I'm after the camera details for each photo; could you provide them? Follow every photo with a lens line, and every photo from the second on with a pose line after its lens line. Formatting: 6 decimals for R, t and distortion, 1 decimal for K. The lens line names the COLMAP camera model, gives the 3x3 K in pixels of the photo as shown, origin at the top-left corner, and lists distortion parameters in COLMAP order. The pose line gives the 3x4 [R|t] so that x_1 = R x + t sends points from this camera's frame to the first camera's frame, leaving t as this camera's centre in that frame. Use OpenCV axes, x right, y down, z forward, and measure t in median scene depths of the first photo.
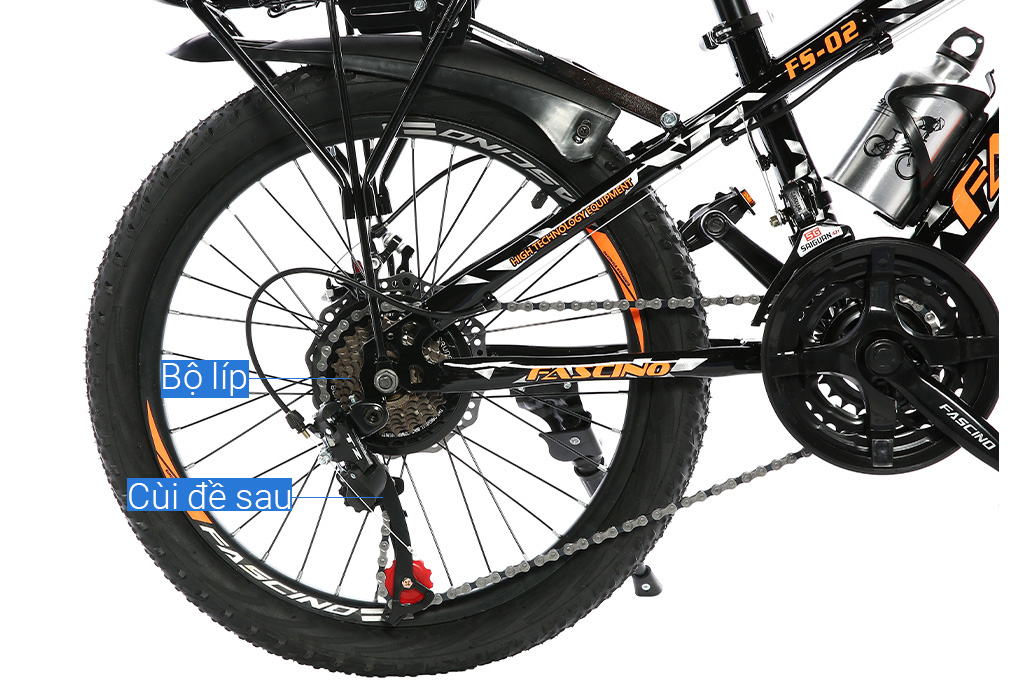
lens RADIAL K [[1989.5, 0, 516.5], [0, 1989.5, 344.2], [0, 0, 1]] dist [0.015611, 0.000000]
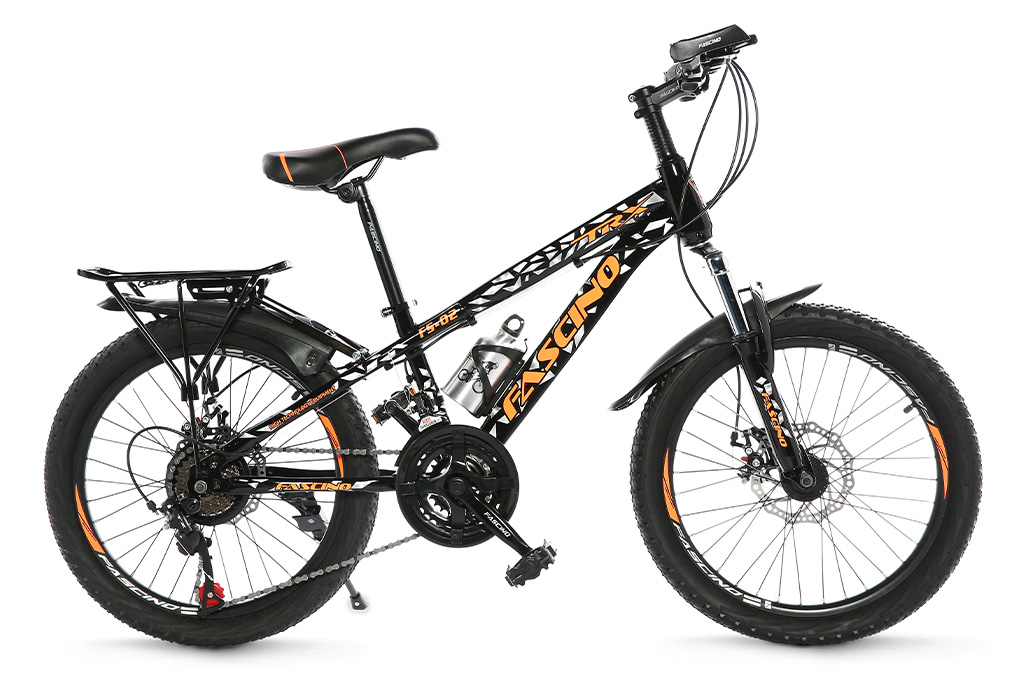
lens RADIAL K [[1989.5, 0, 503.9], [0, 1989.5, 334.5], [0, 0, 1]] dist [0.015611, 0.000000]
pose [[0.998915, 0.045932, 0.007710, 0.199729], [-0.045559, 0.998032, -0.043080, -0.057078], [-0.009674, 0.042682, 0.999042, -0.900154]]
